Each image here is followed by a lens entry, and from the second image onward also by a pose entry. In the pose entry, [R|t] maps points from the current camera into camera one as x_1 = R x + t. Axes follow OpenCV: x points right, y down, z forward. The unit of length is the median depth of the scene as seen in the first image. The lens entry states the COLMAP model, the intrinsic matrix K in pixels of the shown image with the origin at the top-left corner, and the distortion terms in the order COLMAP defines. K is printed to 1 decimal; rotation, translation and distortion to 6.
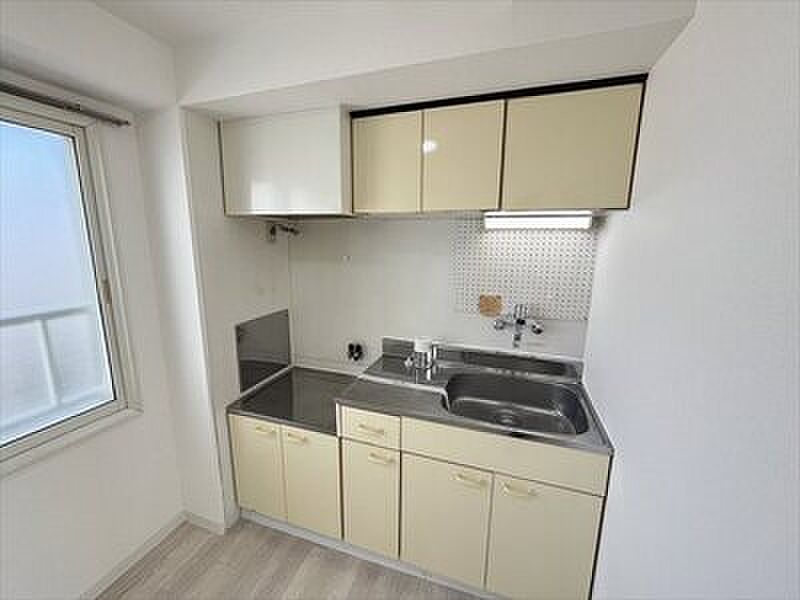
lens RADIAL K [[323.1, 0, 398.2], [0, 323.1, 300.2], [0, 0, 1]] dist [-0.006335, 0.000267]
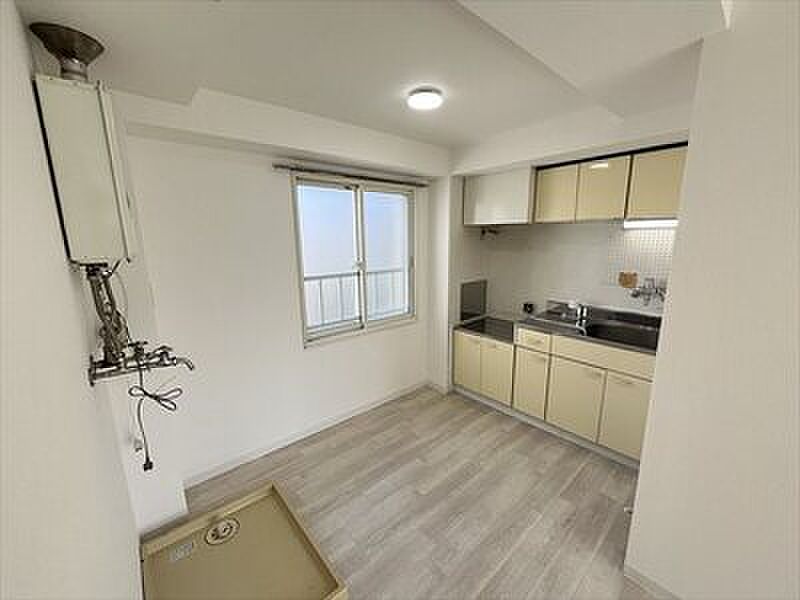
lens RADIAL K [[323.1, 0, 396.9], [0, 323.1, 300.5], [0, 0, 1]] dist [-0.006335, 0.000267]
pose [[0.858113, 0.080599, -0.507095, 0.142398], [-0.077863, 0.996608, 0.026643, 0.164787], [0.507522, 0.016622, 0.861478, -0.862065]]
